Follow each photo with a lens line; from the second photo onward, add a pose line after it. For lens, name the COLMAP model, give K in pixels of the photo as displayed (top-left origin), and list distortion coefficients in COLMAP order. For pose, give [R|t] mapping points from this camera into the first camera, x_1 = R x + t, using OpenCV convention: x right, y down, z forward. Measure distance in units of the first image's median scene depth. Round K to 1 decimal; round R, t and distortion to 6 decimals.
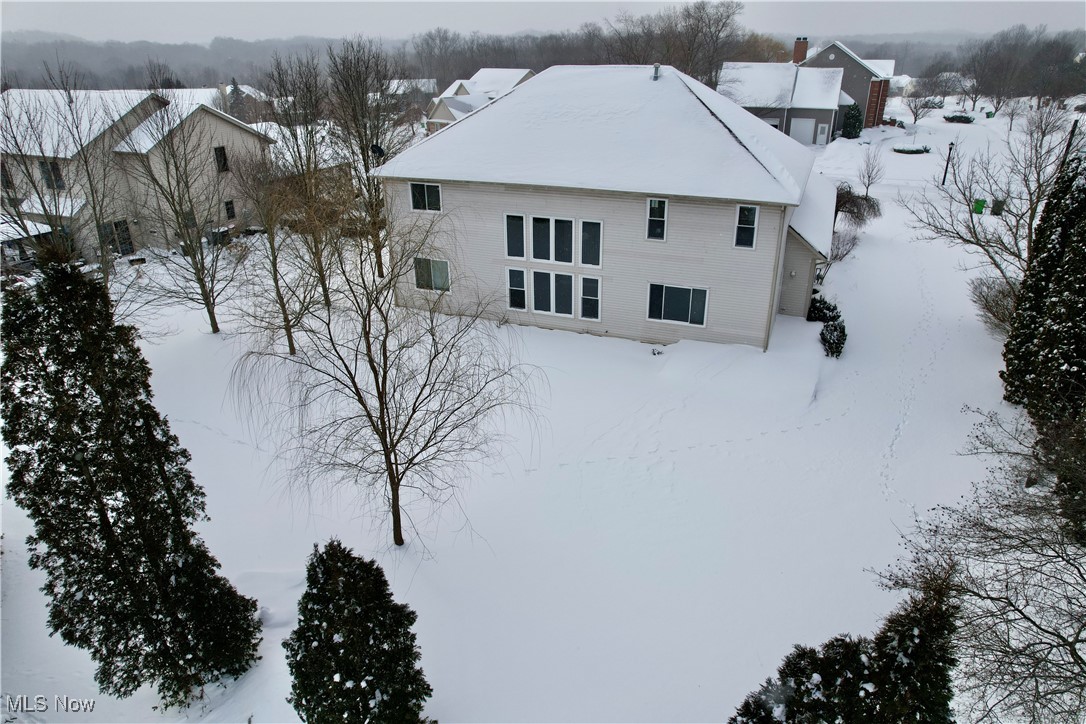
lens RADIAL K [[703.7, 0, 543.0], [0, 703.7, 362.0], [0, 0, 1]] dist [-0.085861, 0.086428]
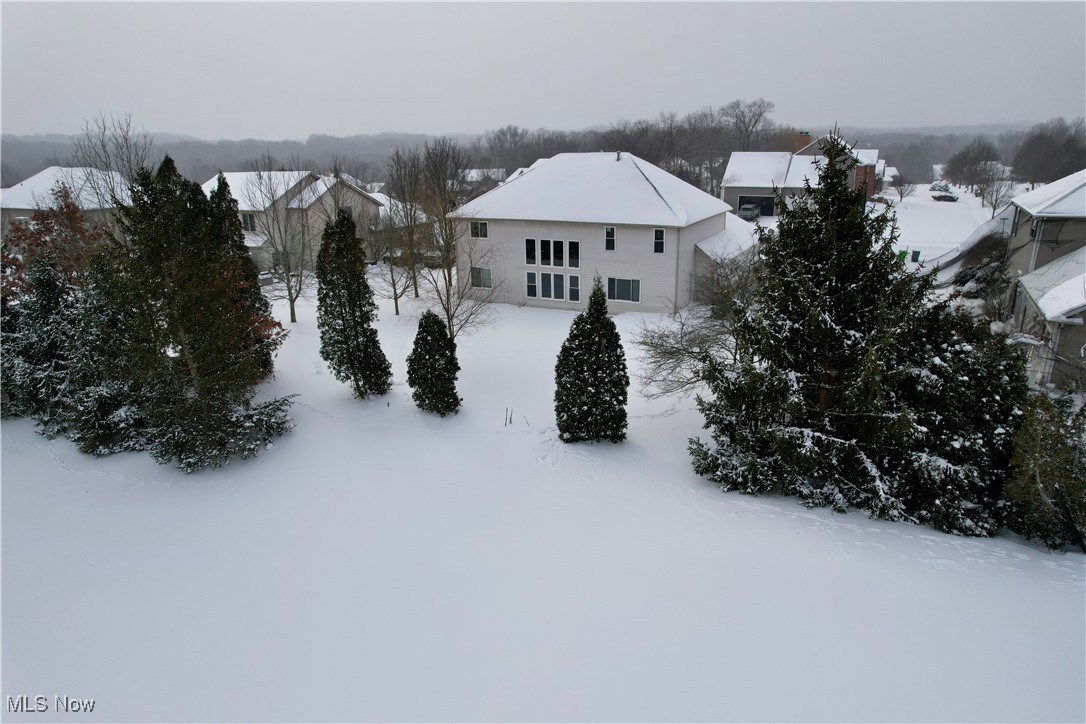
lens RADIAL K [[703.7, 0, 543.0], [0, 703.7, 362.0], [0, 0, 1]] dist [-0.085861, 0.086428]
pose [[0.995342, 0.020676, -0.094161, 0.148100], [-0.031740, 0.992558, -0.117561, 0.268429], [0.091029, 0.120002, 0.988592, -0.598959]]
